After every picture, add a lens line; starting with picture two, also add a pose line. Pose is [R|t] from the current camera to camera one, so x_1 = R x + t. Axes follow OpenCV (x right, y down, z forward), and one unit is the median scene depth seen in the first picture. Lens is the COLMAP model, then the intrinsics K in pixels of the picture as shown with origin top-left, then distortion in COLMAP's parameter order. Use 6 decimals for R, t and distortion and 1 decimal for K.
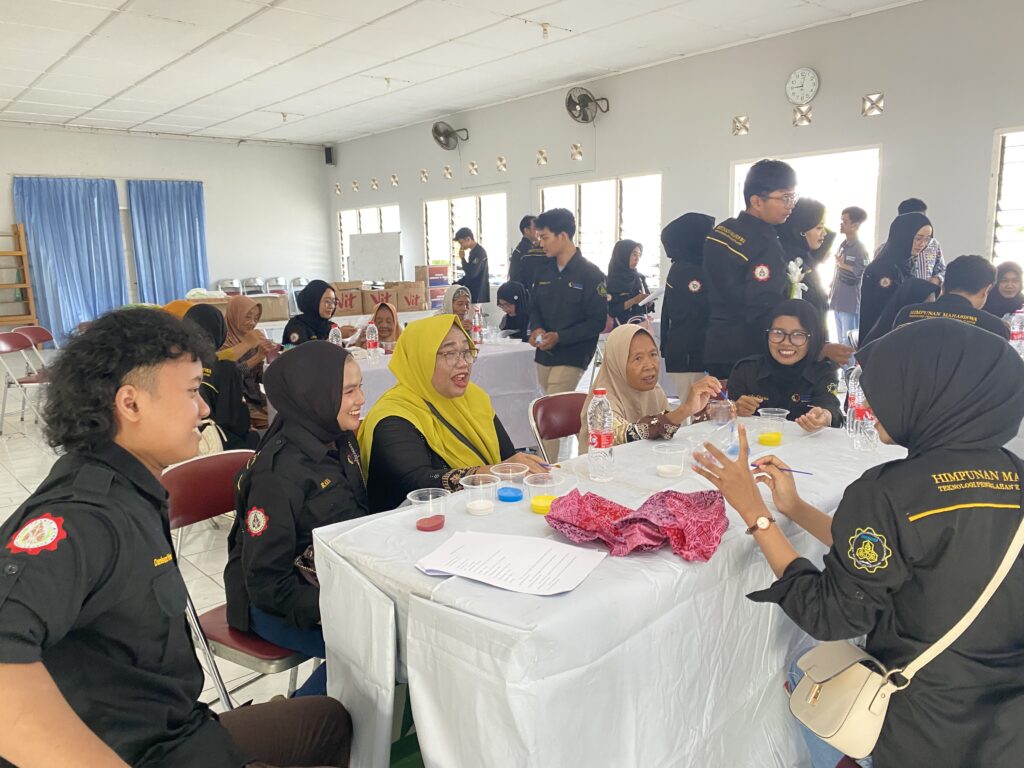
lens RADIAL K [[775.4, 0, 495.6], [0, 775.4, 382.4], [0, 0, 1]] dist [-0.007781, -0.007184]
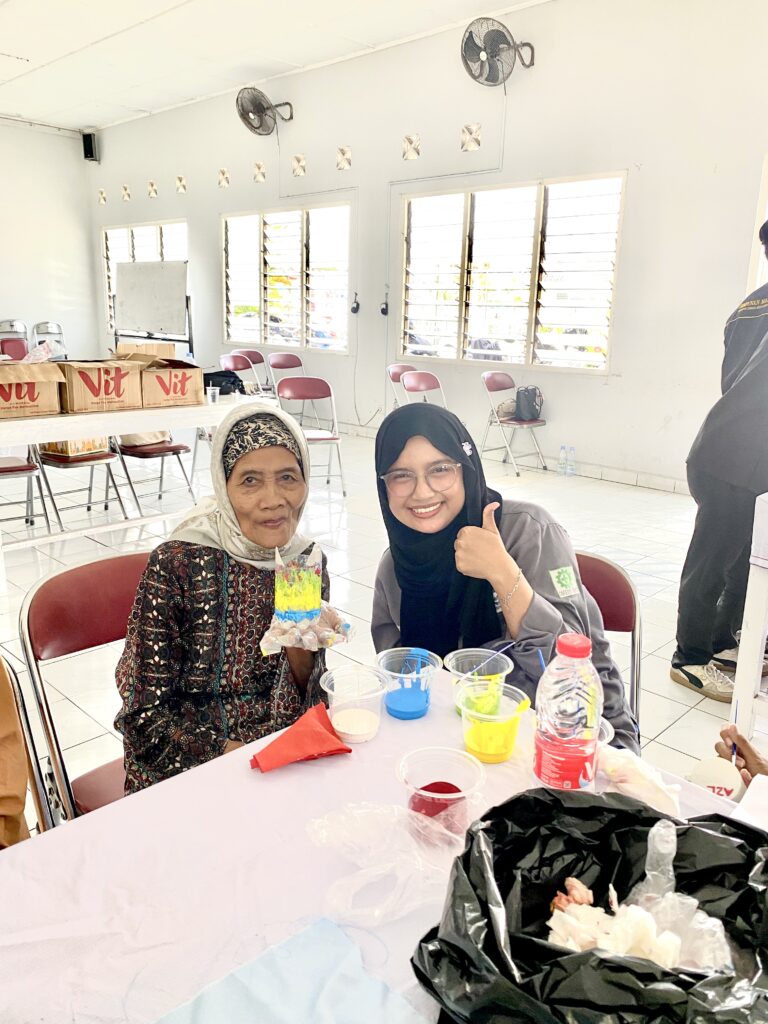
lens RADIAL K [[789.5, 0, 384.0], [0, 789.5, 512.0], [0, 0, 1]] dist [-0.012497, -0.001599]
pose [[0.994542, 0.024584, 0.101402, -0.016445], [-0.033673, 0.995469, 0.088926, -0.043461], [-0.098756, -0.091855, 0.990863, 0.285493]]
